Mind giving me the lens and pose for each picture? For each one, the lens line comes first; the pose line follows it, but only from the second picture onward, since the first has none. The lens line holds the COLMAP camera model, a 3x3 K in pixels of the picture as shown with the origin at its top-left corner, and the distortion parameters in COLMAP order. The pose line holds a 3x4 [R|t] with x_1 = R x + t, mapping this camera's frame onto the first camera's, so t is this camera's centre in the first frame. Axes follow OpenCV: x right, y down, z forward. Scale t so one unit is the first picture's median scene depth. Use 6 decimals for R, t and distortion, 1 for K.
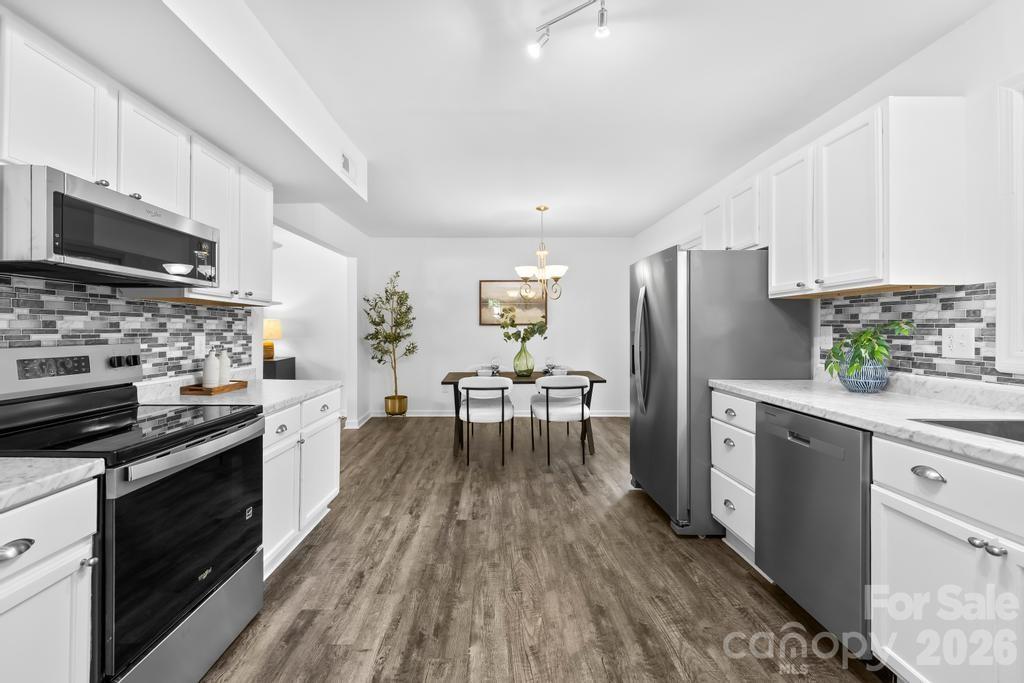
lens RADIAL K [[438.1, 0, 505.8], [0, 438.1, 334.3], [0, 0, 1]] dist [0.000367, -0.000036]
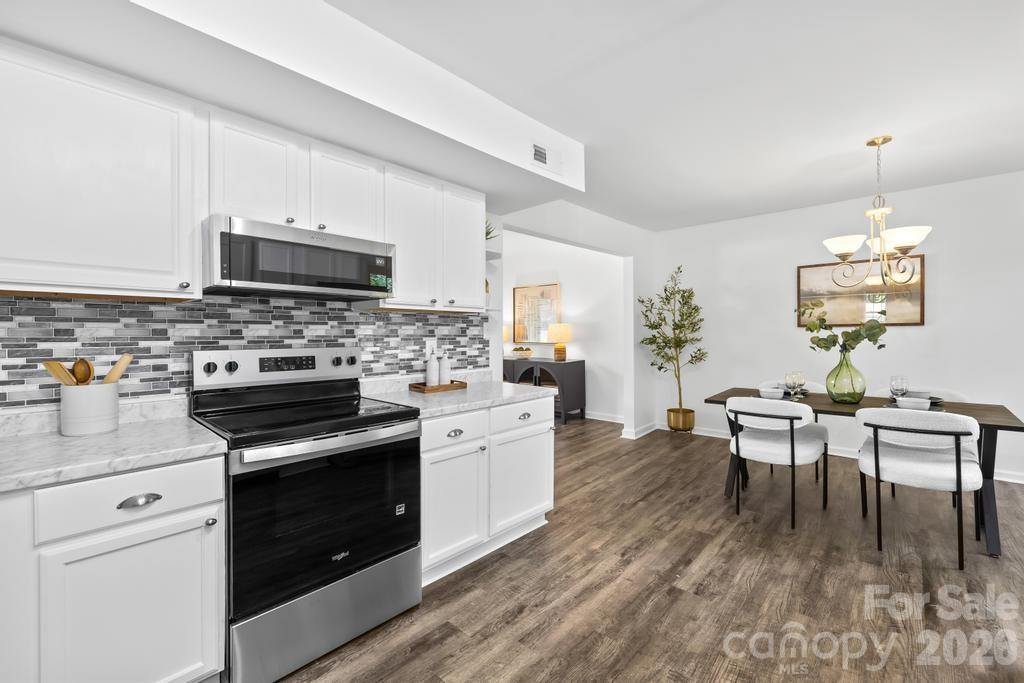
lens RADIAL K [[438.1, 0, 508.2], [0, 438.1, 339.2], [0, 0, 1]] dist [0.000367, -0.000036]
pose [[0.722733, 0.006106, -0.691101, 0.206637], [-0.002747, 0.999978, 0.005962, -0.005803], [0.691122, -0.002411, 0.722734, 0.262098]]
